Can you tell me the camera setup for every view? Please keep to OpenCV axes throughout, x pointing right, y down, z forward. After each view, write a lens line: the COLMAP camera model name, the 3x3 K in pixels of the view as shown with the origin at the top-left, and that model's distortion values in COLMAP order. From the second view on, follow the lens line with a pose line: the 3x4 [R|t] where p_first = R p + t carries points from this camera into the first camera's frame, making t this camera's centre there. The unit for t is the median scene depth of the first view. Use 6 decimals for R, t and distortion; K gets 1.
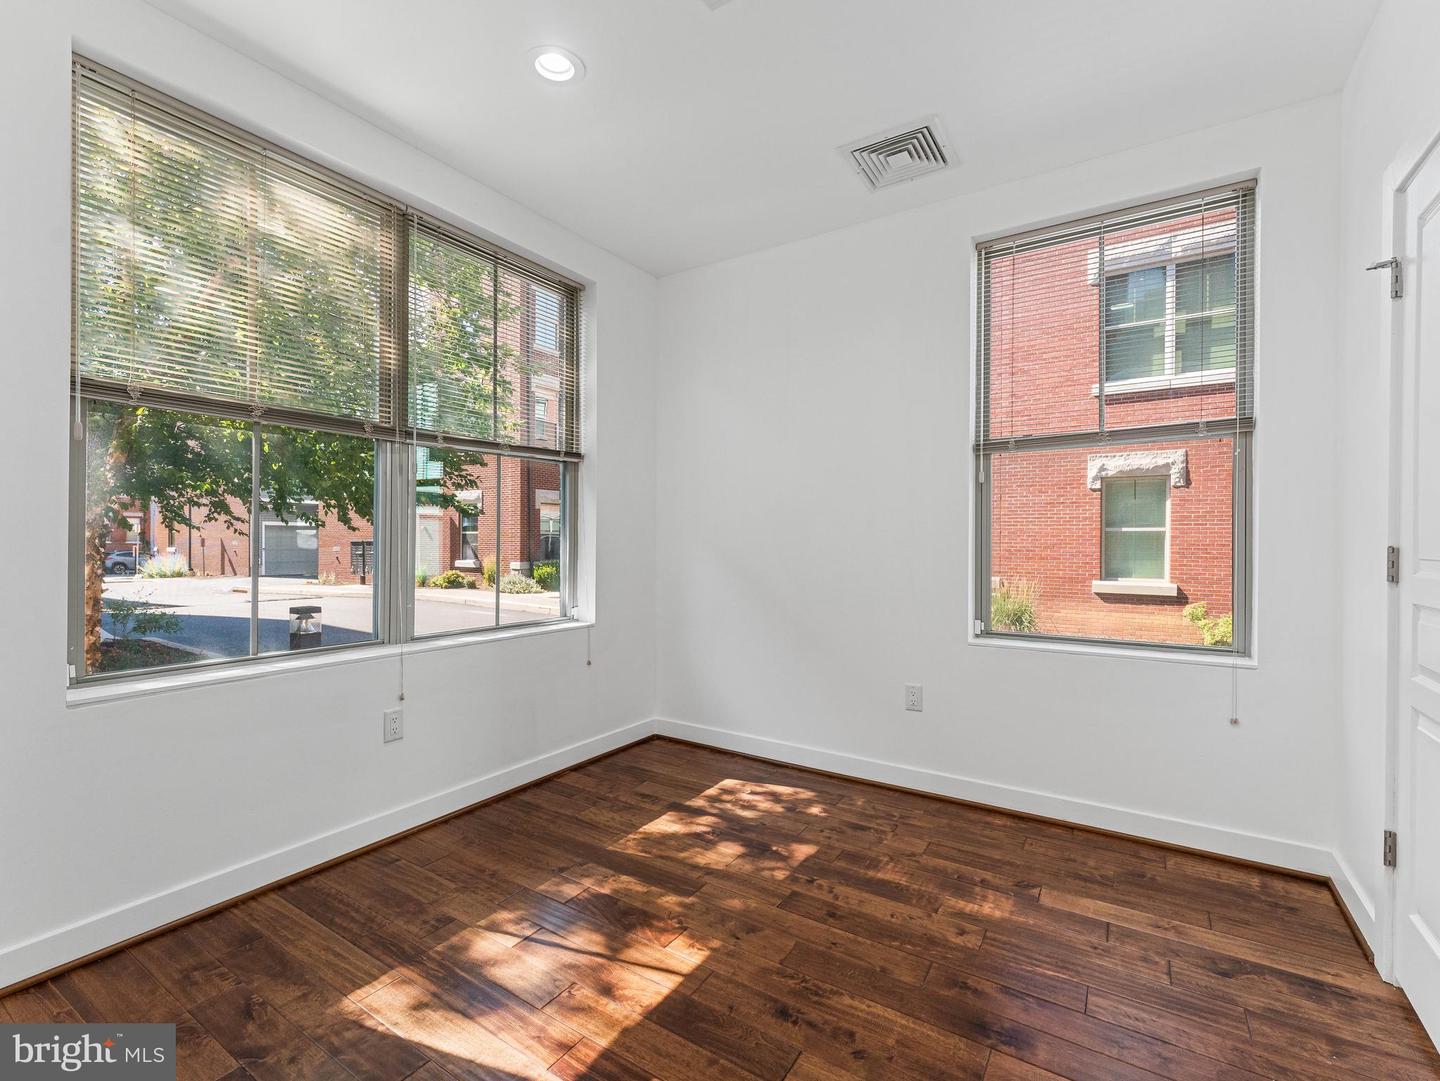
lens RADIAL K [[648.6, 0, 720.0], [0, 648.6, 540.5], [0, 0, 1]] dist [-0.001152, -0.000158]
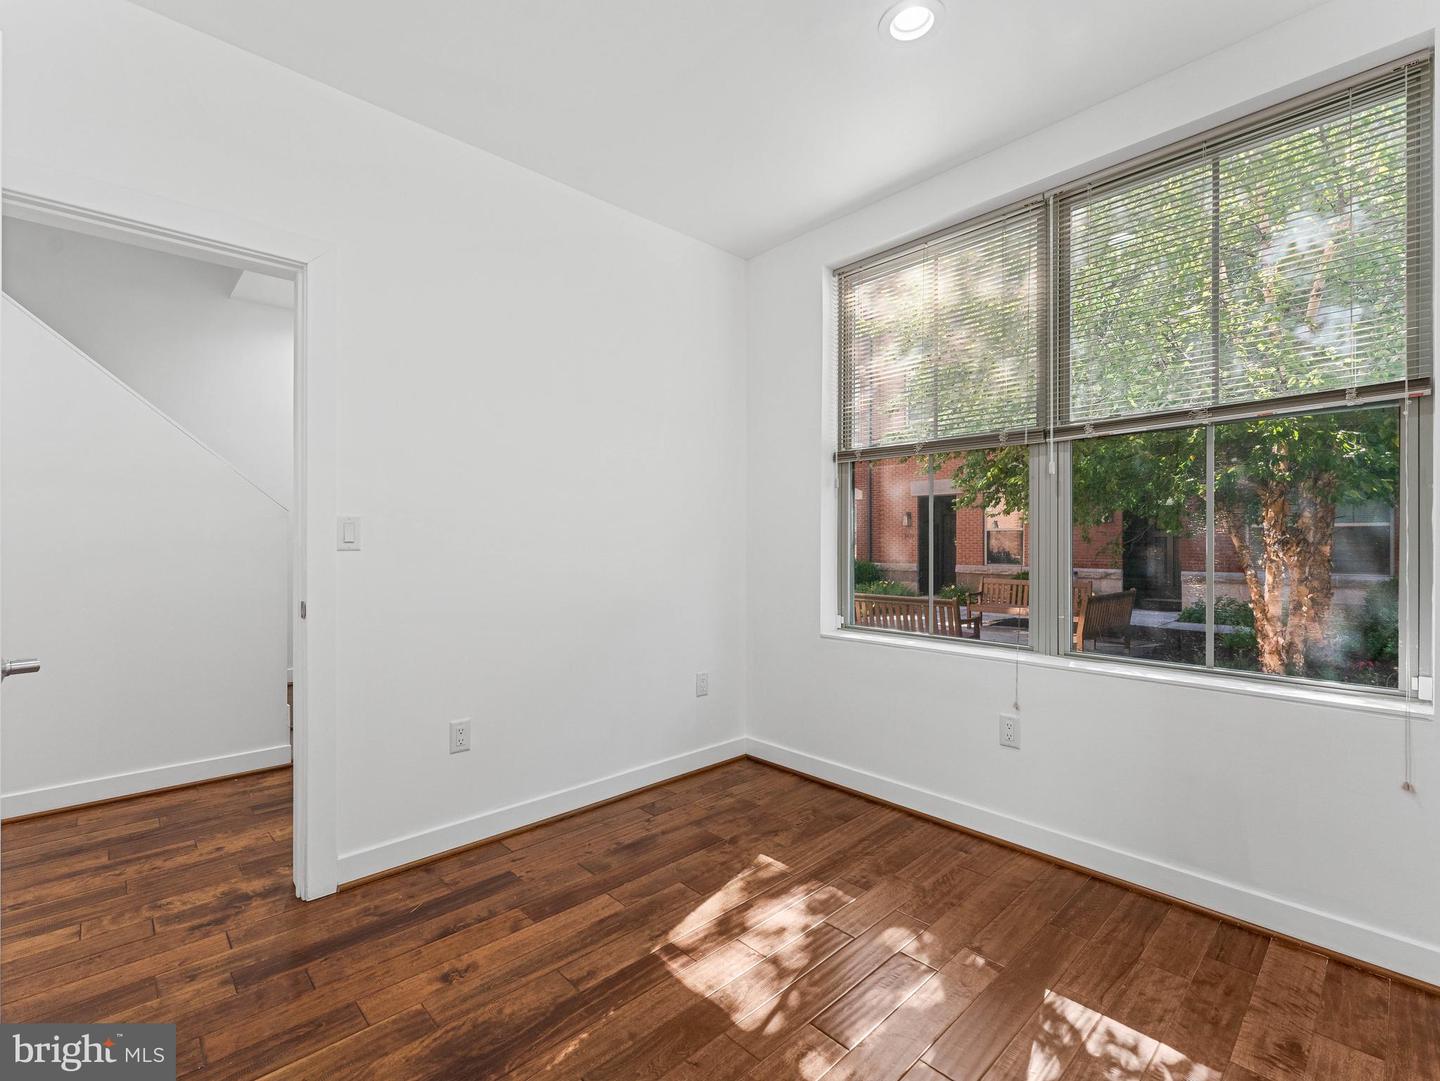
lens RADIAL K [[648.6, 0, 720.0], [0, 648.6, 540.5], [0, 0, 1]] dist [-0.001152, -0.000158]
pose [[-0.240305, -0.004089, -0.970689, 0.579221], [0.000596, 0.999990, -0.004360, -0.005383], [0.970697, -0.001627, -0.240300, 0.814022]]
